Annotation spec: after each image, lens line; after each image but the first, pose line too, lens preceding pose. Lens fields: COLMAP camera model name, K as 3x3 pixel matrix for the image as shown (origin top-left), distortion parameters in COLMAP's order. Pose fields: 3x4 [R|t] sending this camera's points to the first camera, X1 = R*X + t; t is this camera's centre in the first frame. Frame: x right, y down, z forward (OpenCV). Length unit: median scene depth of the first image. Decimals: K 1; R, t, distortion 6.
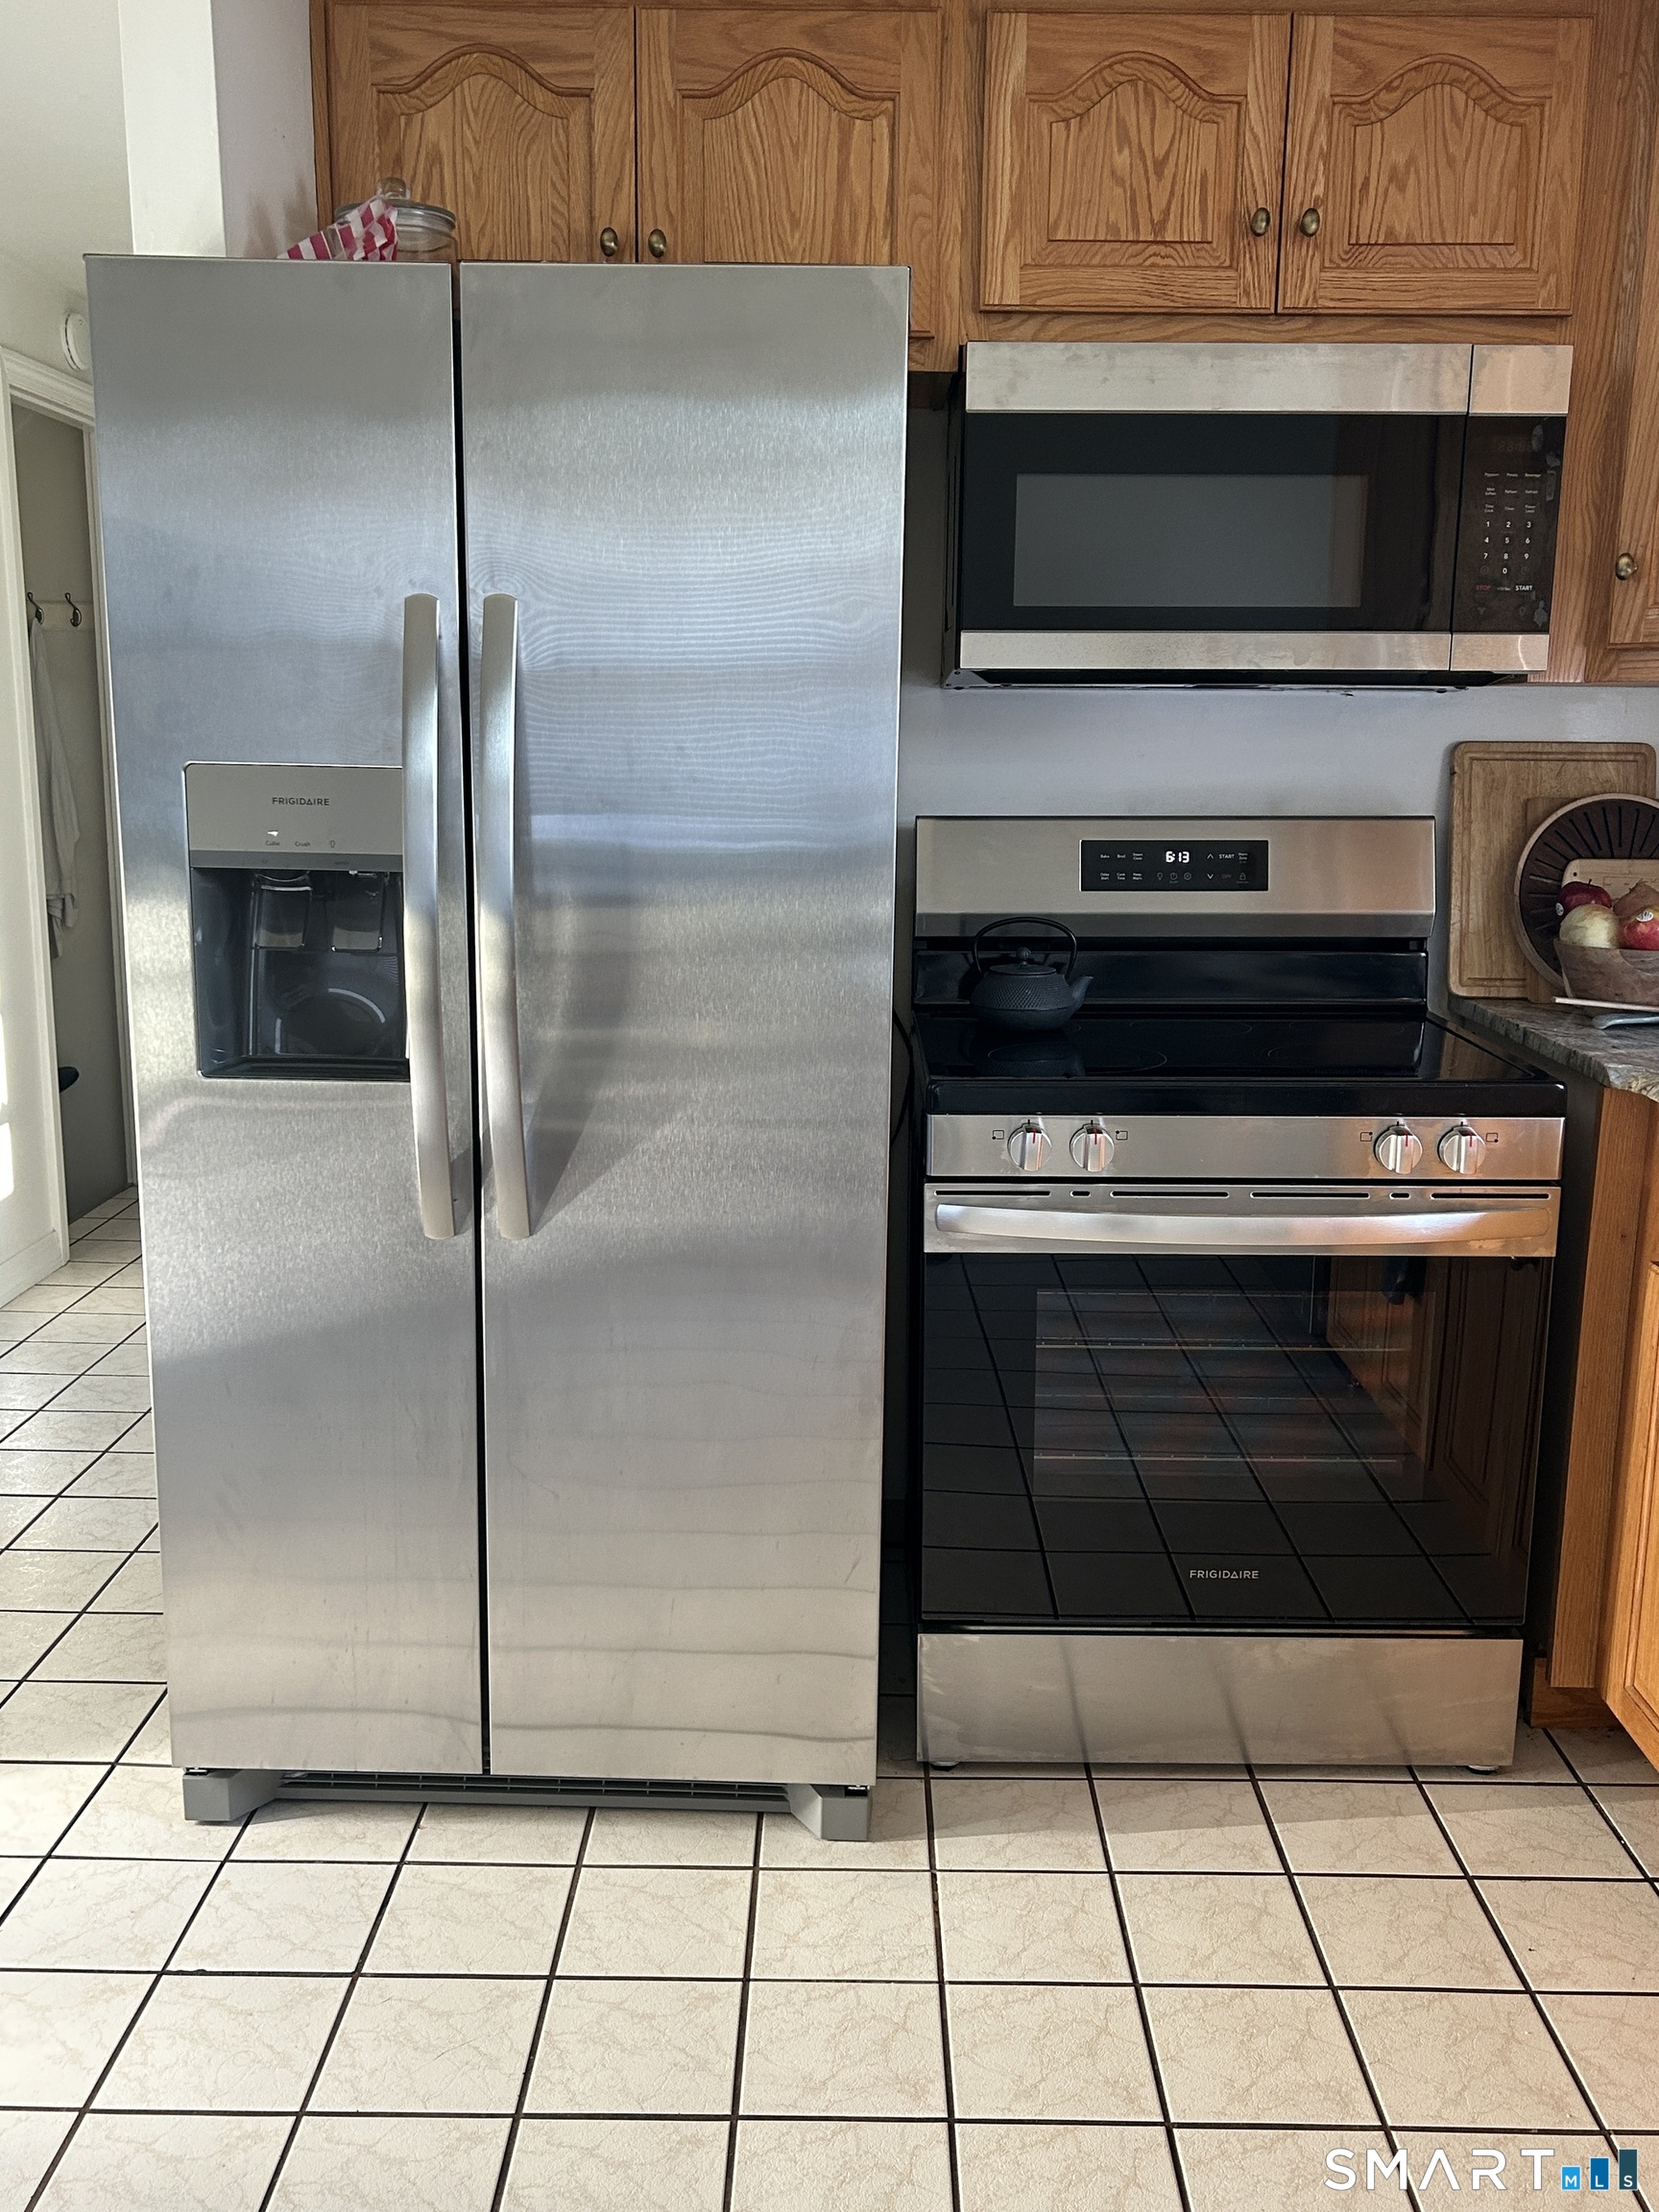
lens RADIAL K [[1939.5, 0, 824.7], [0, 1939.5, 1098.2], [0, 0, 1]] dist [0.034591, 0.000210]
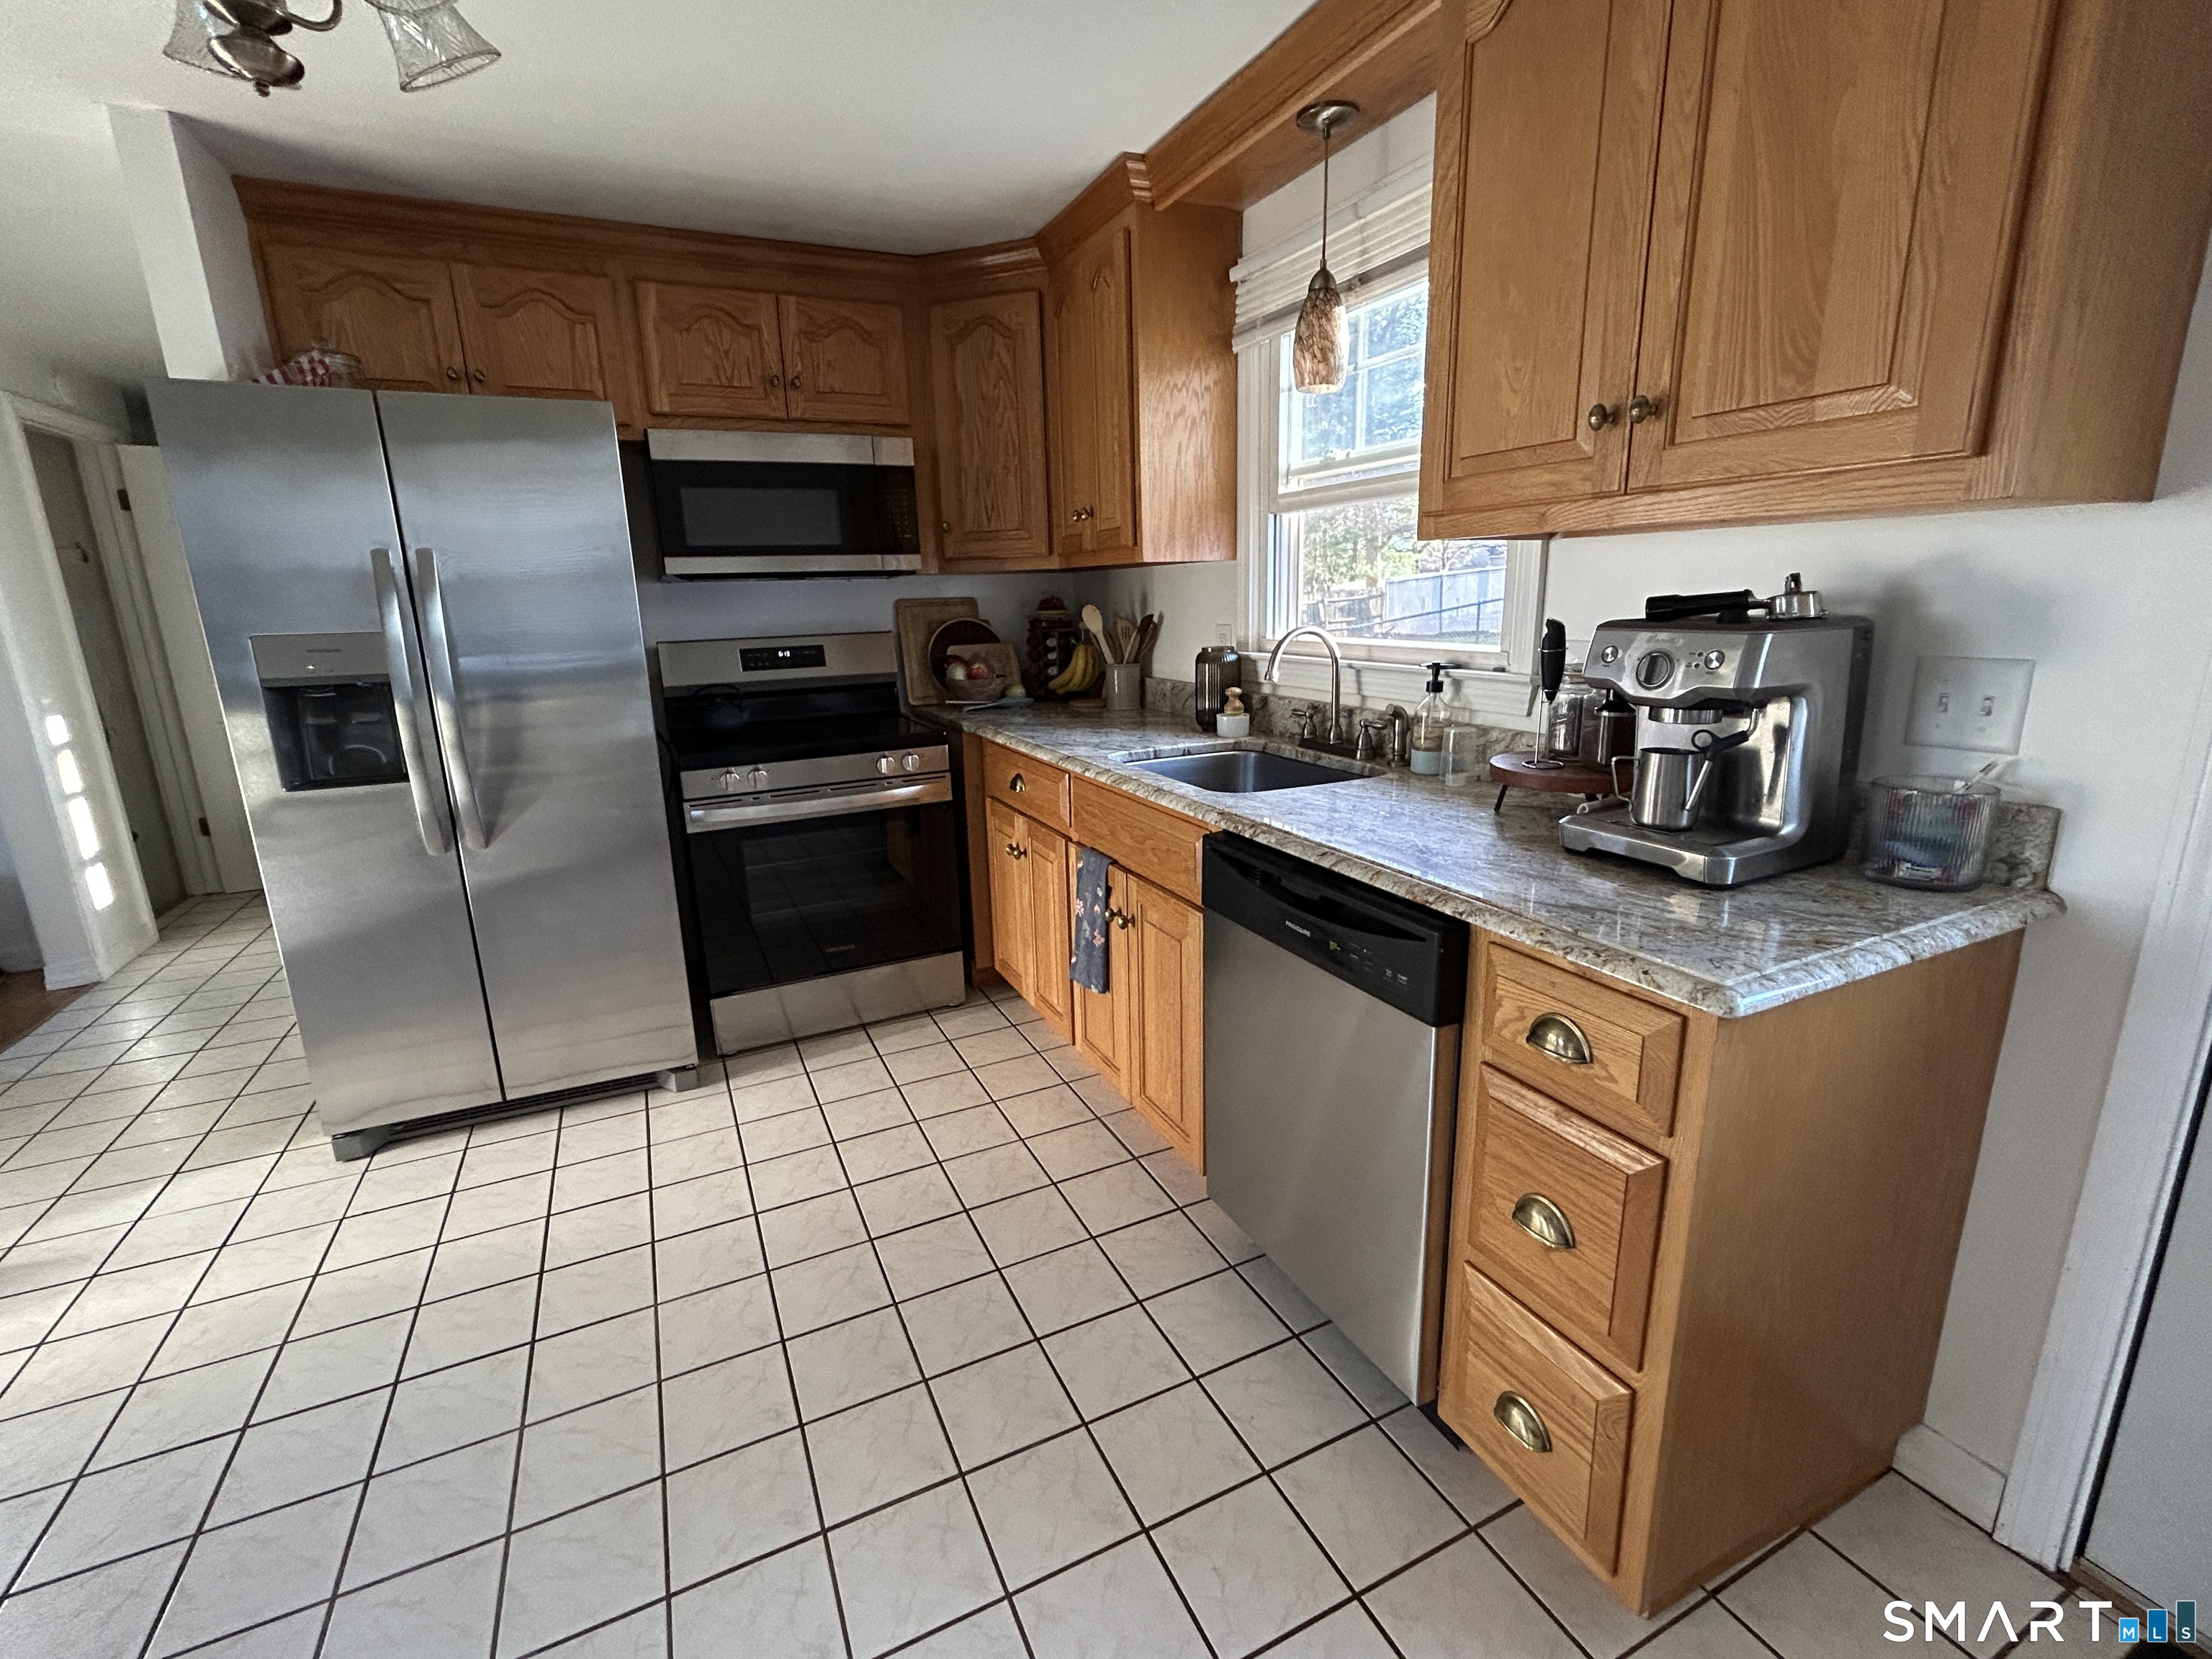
lens RADIAL K [[974.5, 0, 1090.1], [0, 974.5, 825.0], [0, 0, 1]] dist [0.006104, 0.000049]
pose [[0.902620, -0.138216, 0.407644, 0.011650], [0.121806, 0.990352, 0.066081, 0.050393], [-0.412845, -0.009993, 0.910747, -0.232926]]
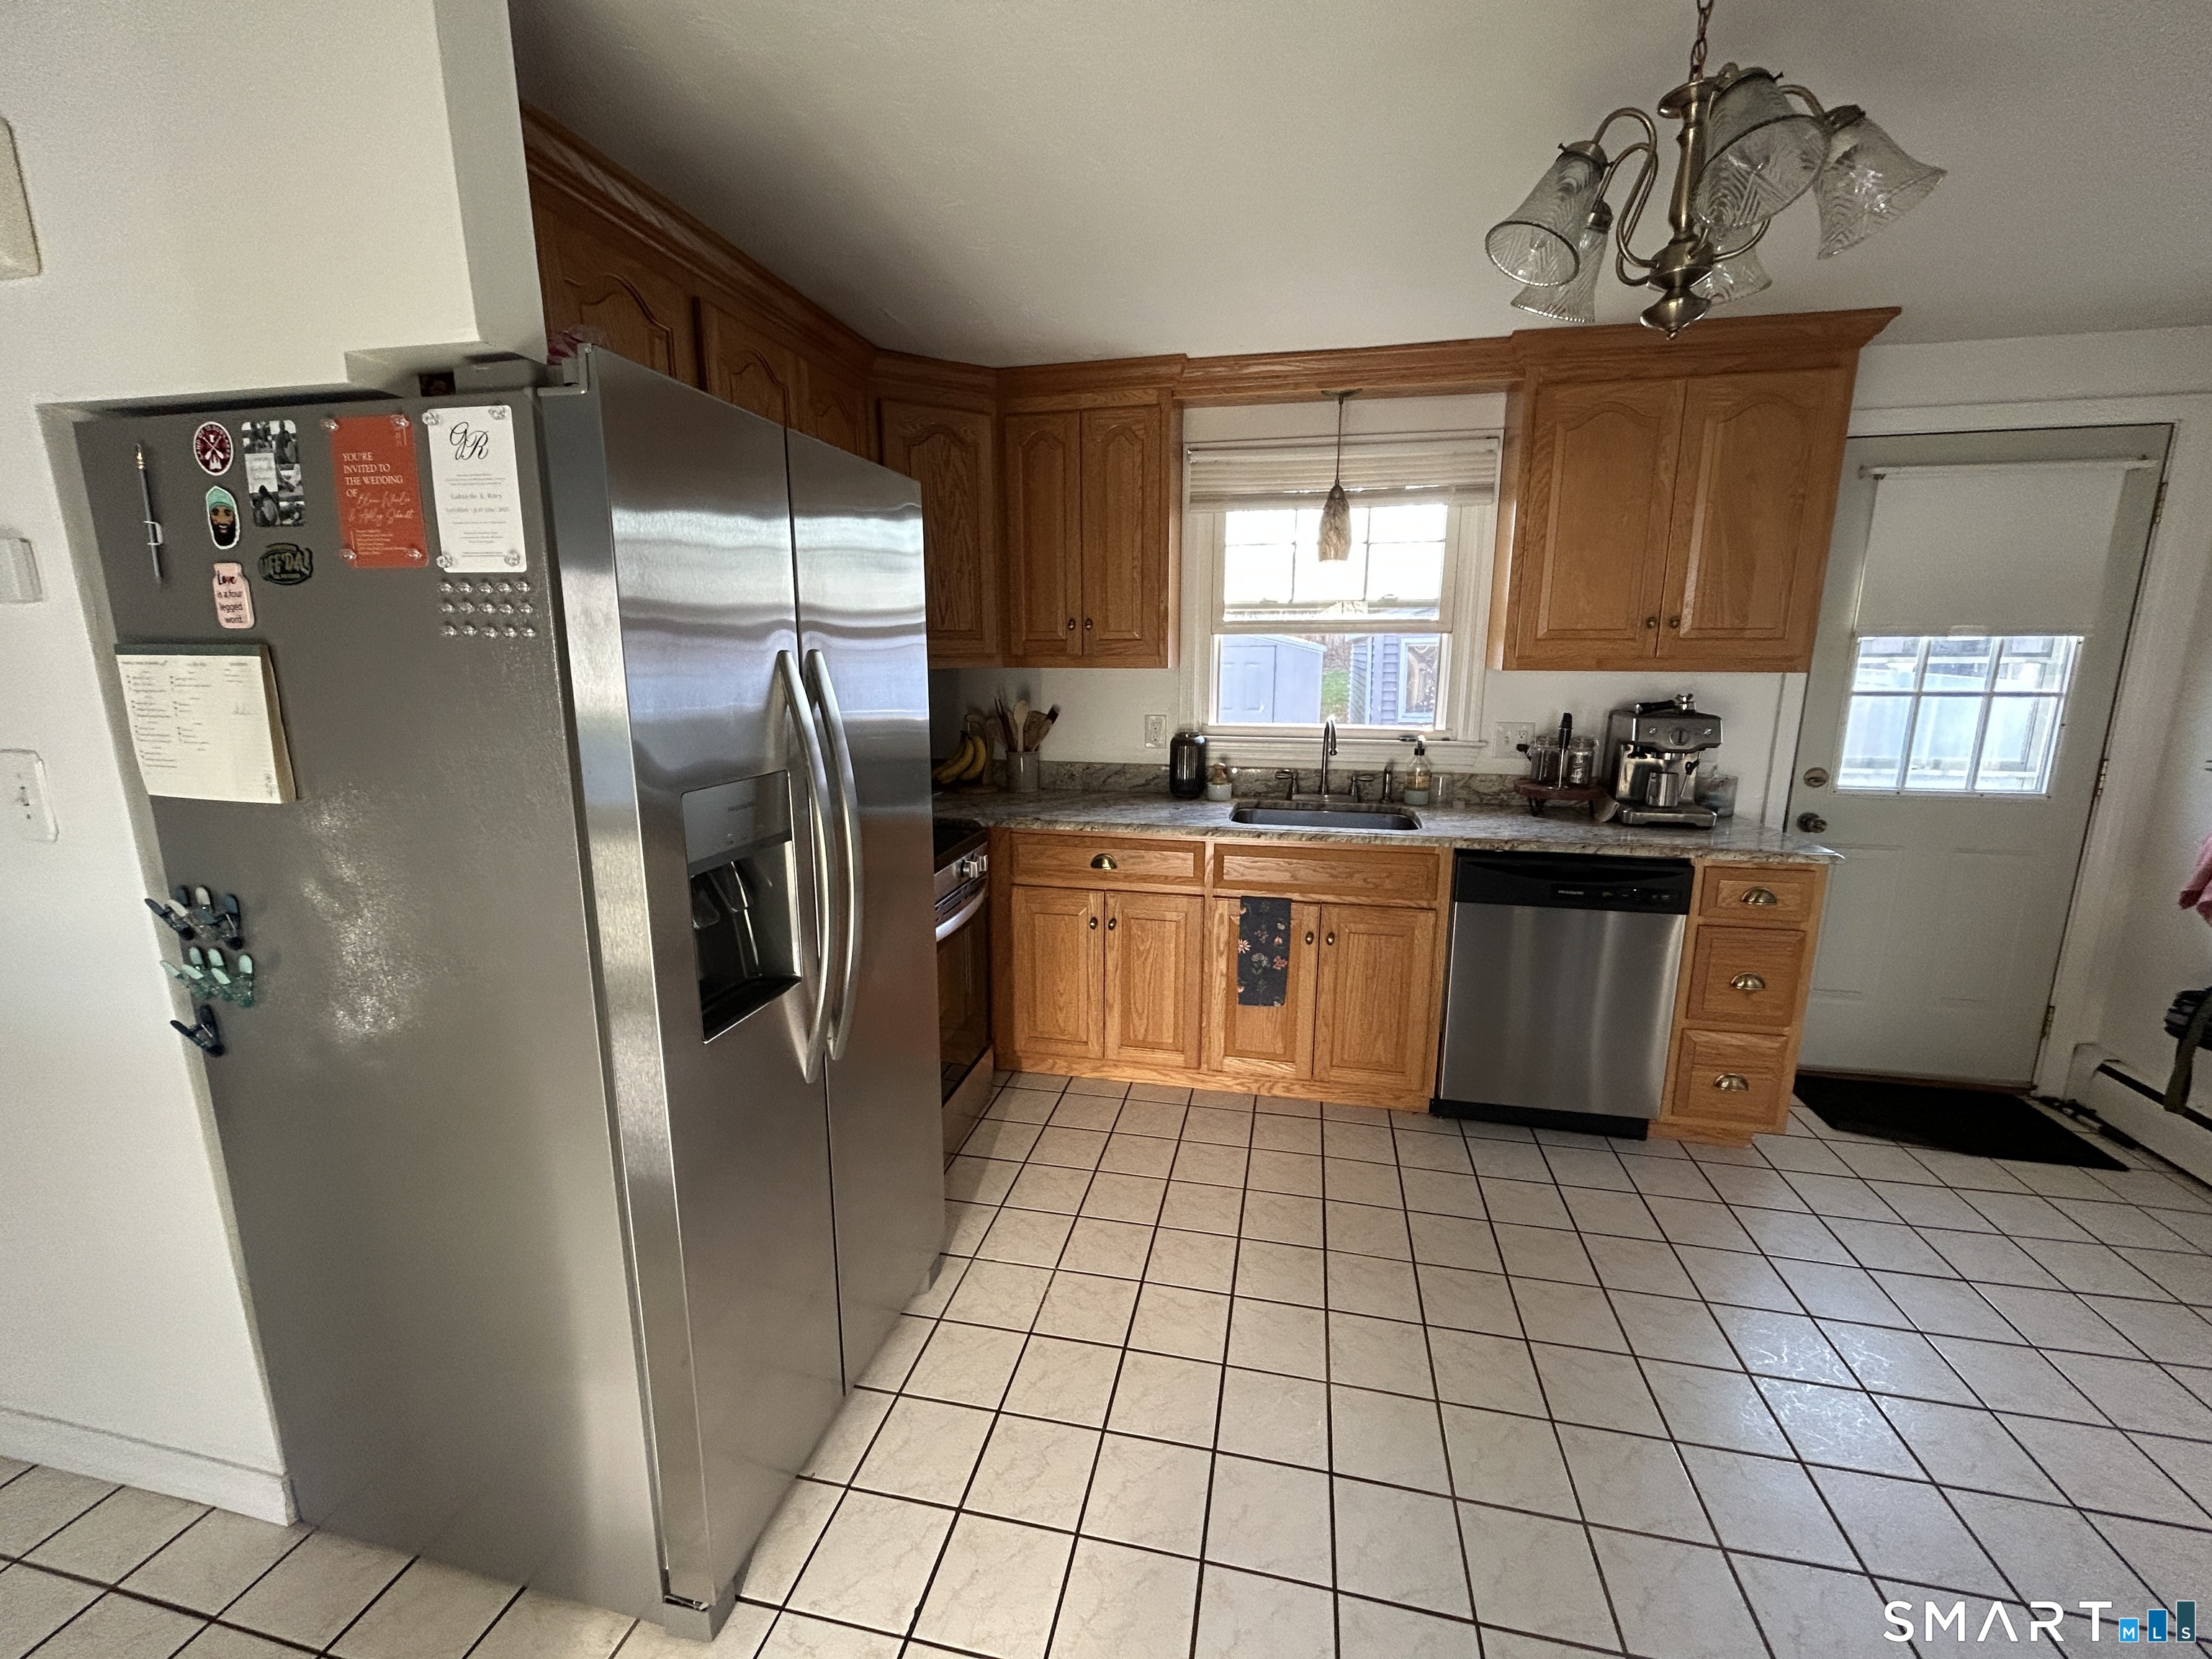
lens RADIAL K [[903.5, 0, 1104.3], [0, 903.5, 823.4], [0, 0, 1]] dist [0.002580, 0.000083]
pose [[0.208379, -0.204141, 0.956506, -0.682897], [0.192188, 0.967454, 0.164609, -0.167972], [-0.958980, 0.149528, 0.240831, 0.523469]]
